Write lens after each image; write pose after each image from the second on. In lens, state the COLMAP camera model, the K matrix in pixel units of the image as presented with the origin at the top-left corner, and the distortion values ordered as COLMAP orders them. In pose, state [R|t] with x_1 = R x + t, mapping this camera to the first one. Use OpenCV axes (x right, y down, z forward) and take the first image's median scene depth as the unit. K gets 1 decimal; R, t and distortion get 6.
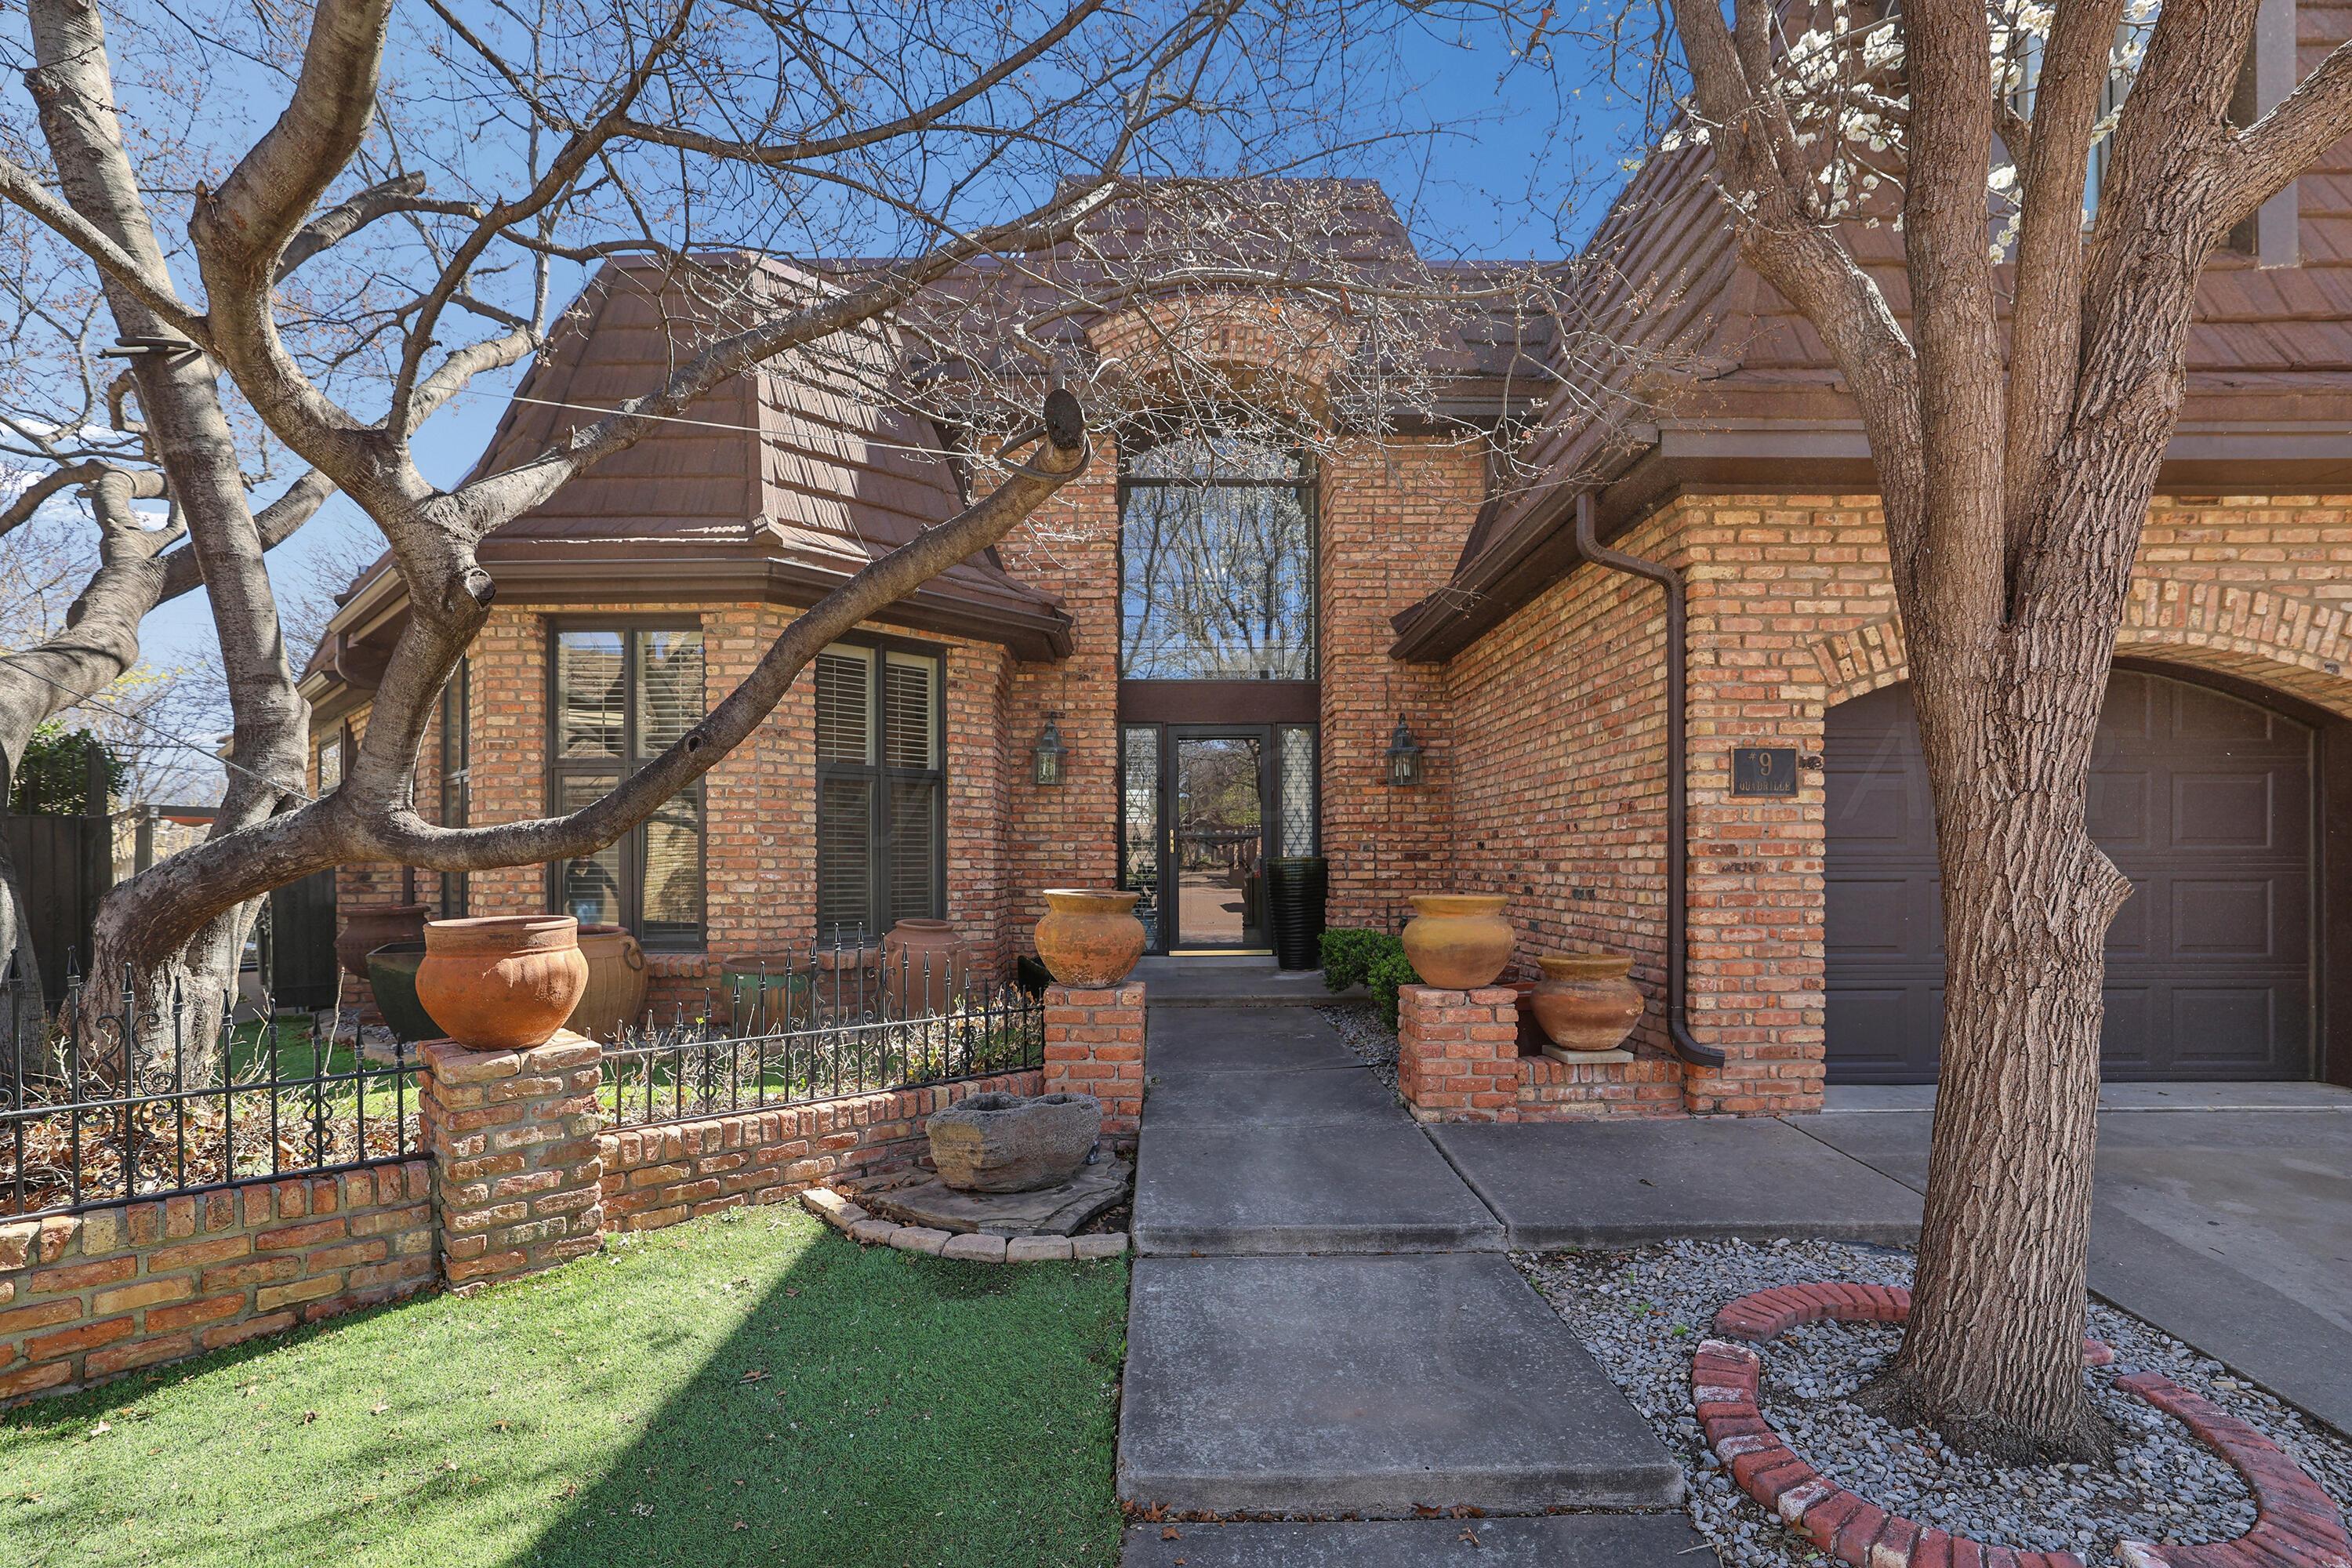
lens RADIAL K [[1082.5, 0, 1176.4], [0, 1082.5, 726.9], [0, 0, 1]] dist [-0.040353, 0.018745]
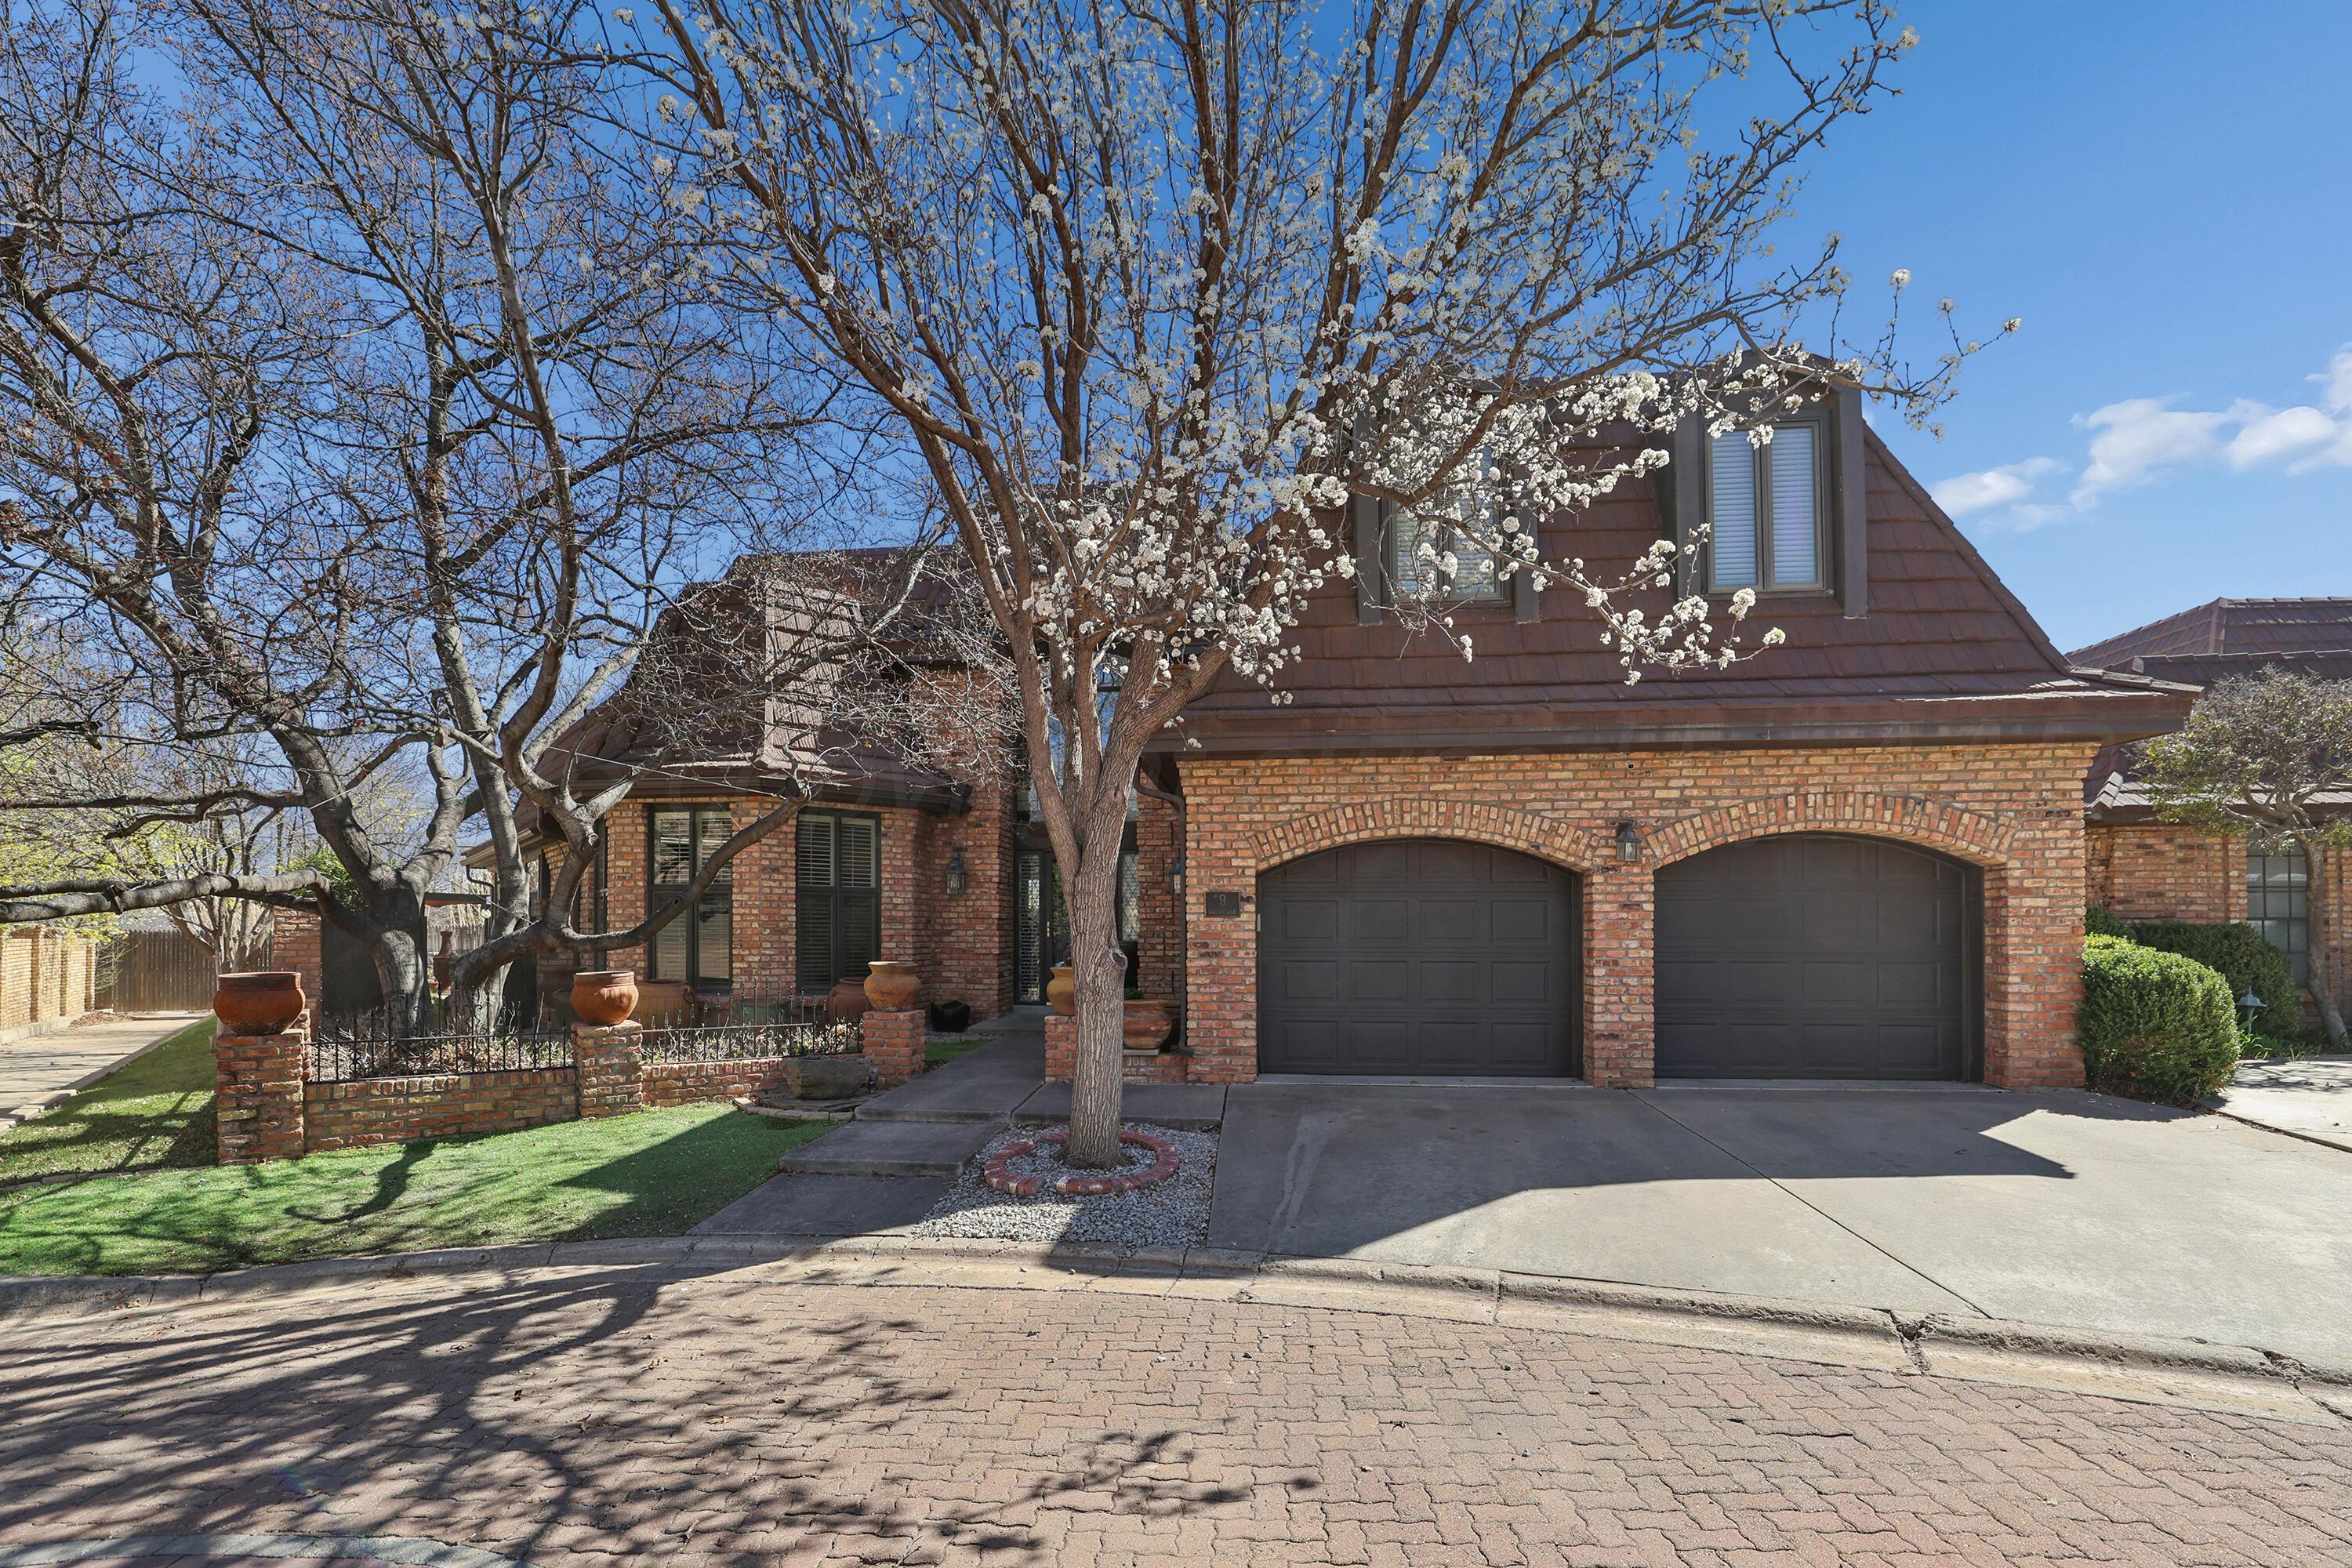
lens RADIAL K [[1058.3, 0, 1179.8], [0, 1058.3, 767.4], [0, 0, 1]] dist [-0.047044, 0.019952]
pose [[0.993761, -0.013747, -0.110679, 0.687489], [0.010412, 0.999476, -0.030654, -0.145982], [0.111043, 0.029311, 0.993383, -0.898421]]
